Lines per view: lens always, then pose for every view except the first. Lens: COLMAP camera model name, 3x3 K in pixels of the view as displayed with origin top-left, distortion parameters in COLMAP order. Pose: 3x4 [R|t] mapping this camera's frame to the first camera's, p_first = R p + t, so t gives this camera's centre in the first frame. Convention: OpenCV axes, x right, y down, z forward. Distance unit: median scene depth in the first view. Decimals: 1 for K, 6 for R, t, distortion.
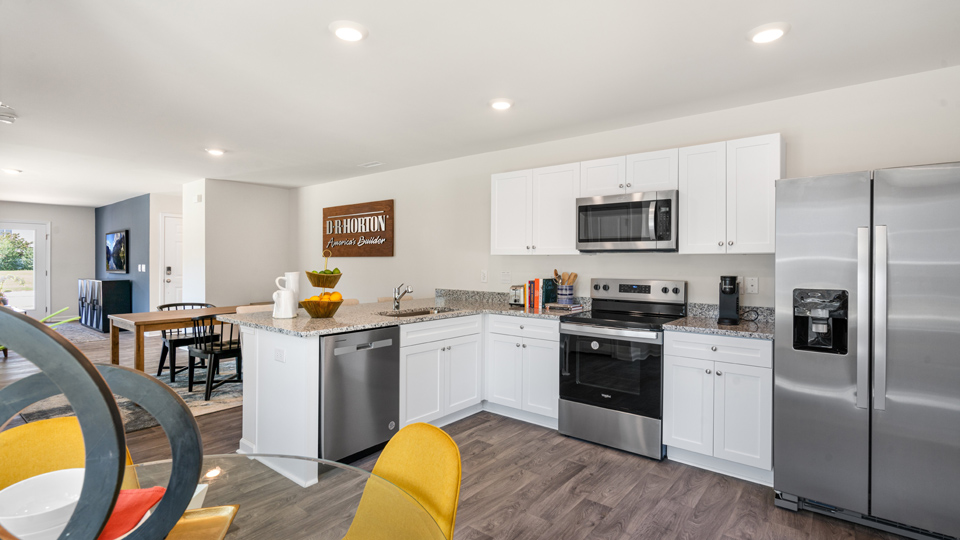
lens RADIAL K [[447.6, 0, 475.2], [0, 447.6, 267.0], [0, 0, 1]] dist [-0.000576, 0.000063]
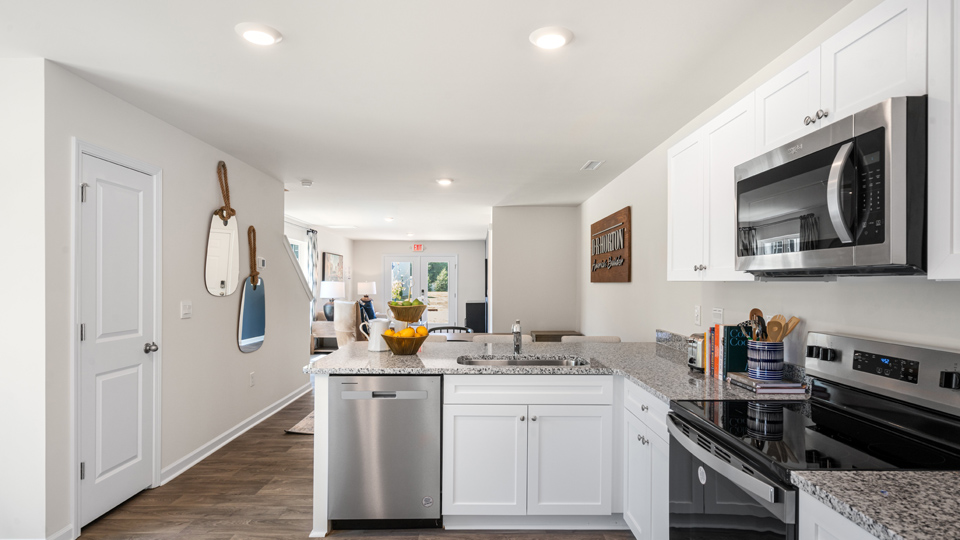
lens RADIAL K [[498.8, 0, 482.1], [0, 498.8, 283.4], [0, 0, 1]] dist [0.001238, 0.000384]
pose [[0.641807, -0.002477, -0.766862, 0.410694], [-0.007707, 0.999923, -0.009680, -0.015554], [0.766827, 0.012123, 0.641739, 0.382671]]
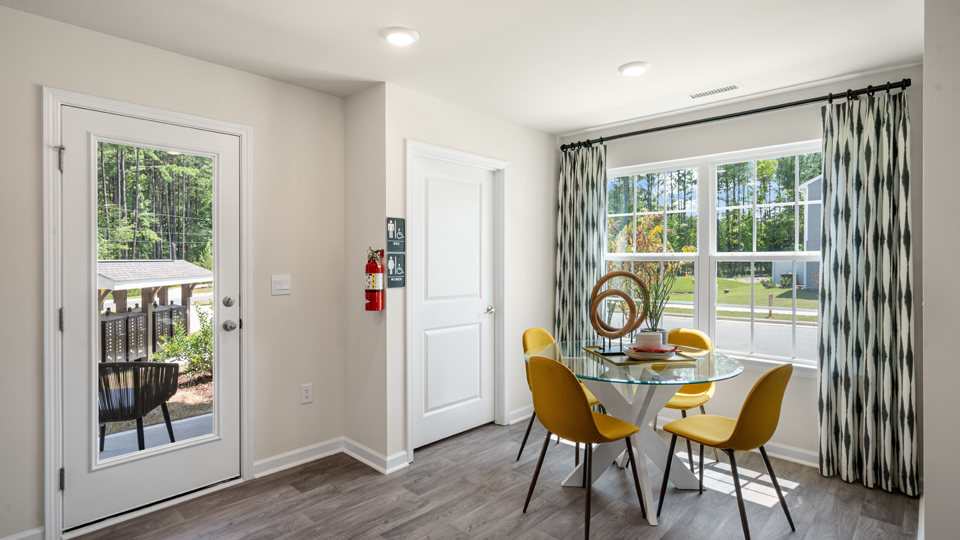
lens RADIAL K [[499.2, 0, 478.8], [0, 499.2, 260.3], [0, 0, 1]] dist [0.003524, 0.000640]
pose [[-0.997763, -0.008745, 0.066282, 0.016067], [-0.008303, 0.999941, 0.006953, -0.011976], [-0.066339, 0.006388, -0.997777, 0.893390]]
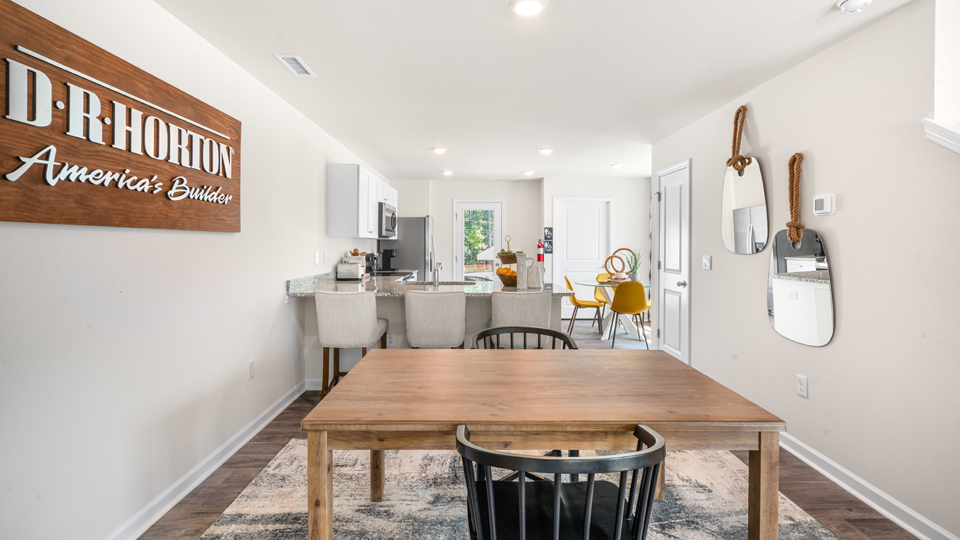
lens RADIAL K [[452.7, 0, 483.4], [0, 452.7, 243.6], [0, 0, 1]] dist [0.000038, 0.000091]
pose [[-0.650312, -0.007797, 0.759627, -1.053717], [-0.000806, 0.999954, 0.009574, -0.021928], [-0.759666, 0.005614, -0.650289, 1.553280]]
